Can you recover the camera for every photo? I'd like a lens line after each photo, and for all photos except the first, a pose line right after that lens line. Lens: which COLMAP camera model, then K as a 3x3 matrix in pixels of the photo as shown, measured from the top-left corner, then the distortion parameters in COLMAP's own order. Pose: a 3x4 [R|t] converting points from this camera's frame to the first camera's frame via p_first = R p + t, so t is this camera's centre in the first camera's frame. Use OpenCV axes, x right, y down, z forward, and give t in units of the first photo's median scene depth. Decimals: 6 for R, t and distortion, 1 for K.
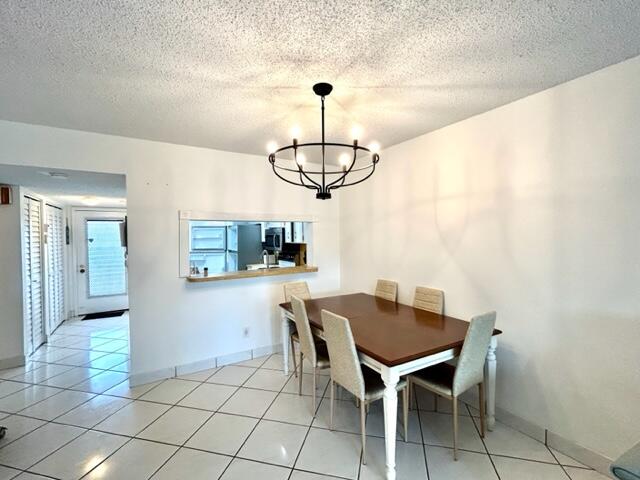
lens RADIAL K [[290.8, 0, 320.1], [0, 290.8, 242.6], [0, 0, 1]] dist [0.001424, 0.000351]
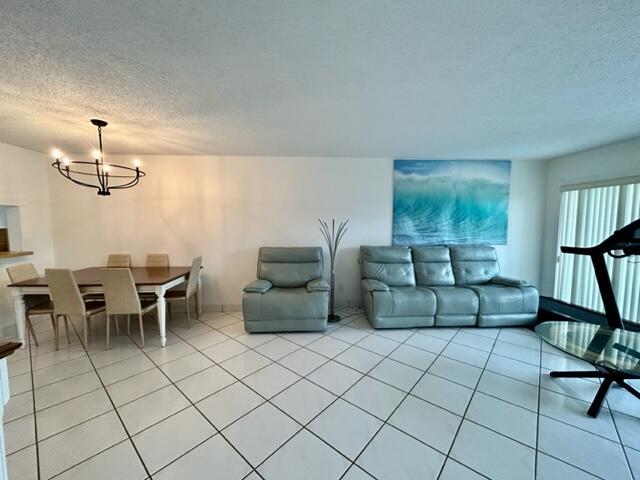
lens RADIAL K [[261.0, 0, 318.3], [0, 261.0, 239.0], [0, 0, 1]] dist [0.000655, -0.000062]
pose [[0.464182, -0.051867, 0.884220, -0.658341], [0.019810, 0.998642, 0.048179, 0.035750], [-0.885518, -0.004848, 0.464579, -0.616840]]
